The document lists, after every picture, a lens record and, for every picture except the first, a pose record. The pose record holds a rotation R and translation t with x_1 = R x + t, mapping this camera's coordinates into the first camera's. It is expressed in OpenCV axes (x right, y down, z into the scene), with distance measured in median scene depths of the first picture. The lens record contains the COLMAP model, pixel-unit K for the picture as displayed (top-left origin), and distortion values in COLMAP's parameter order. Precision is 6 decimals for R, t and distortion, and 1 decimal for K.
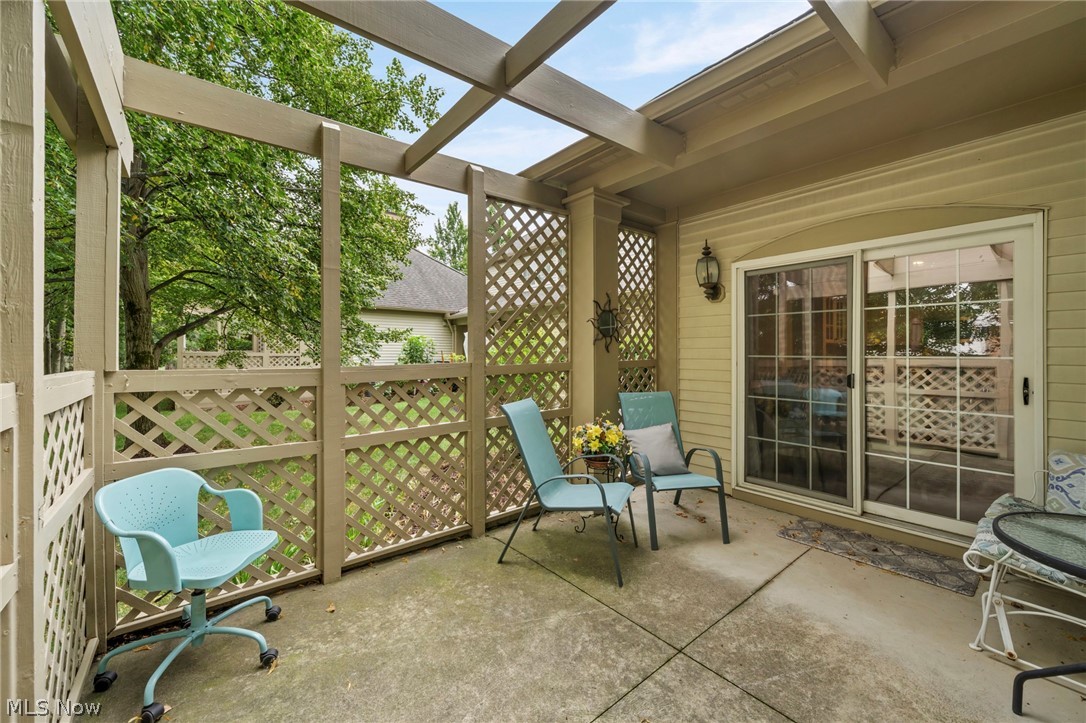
lens RADIAL K [[437.2, 0, 546.4], [0, 437.2, 346.6], [0, 0, 1]] dist [0.000138, -0.000002]
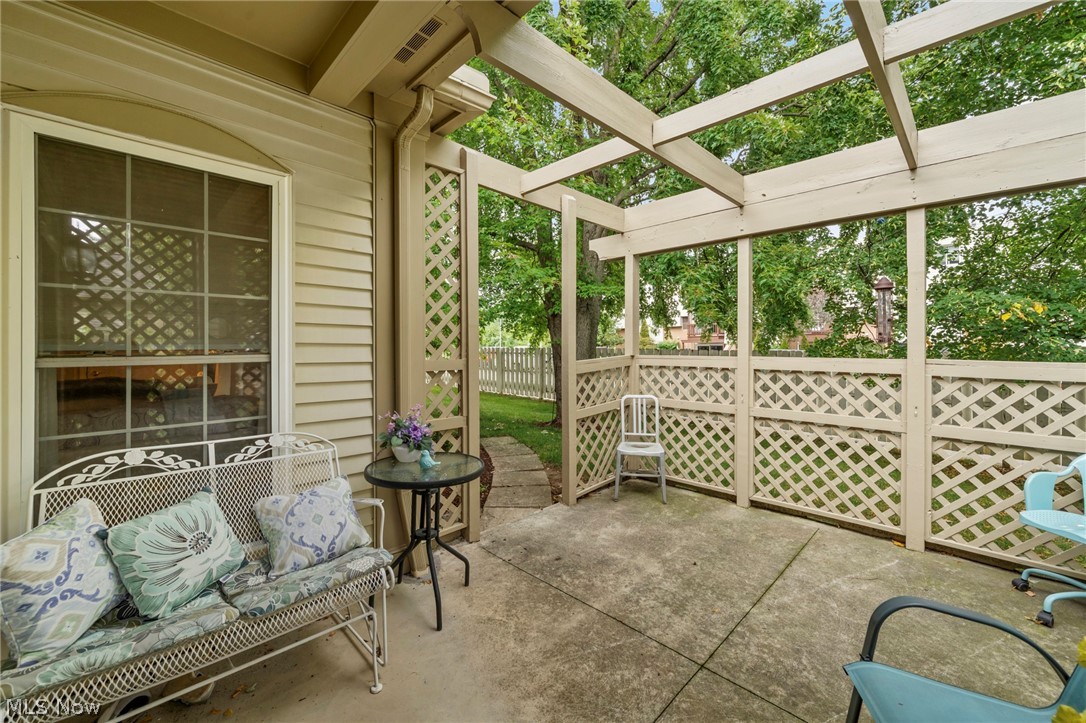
lens RADIAL K [[437.2, 0, 546.4], [0, 437.2, 346.6], [0, 0, 1]] dist [0.000138, -0.000002]
pose [[-0.995489, -0.002562, -0.094844, 0.791120], [-0.001826, 0.999968, -0.007848, 0.014371], [0.094861, -0.007640, -0.995461, 2.068026]]
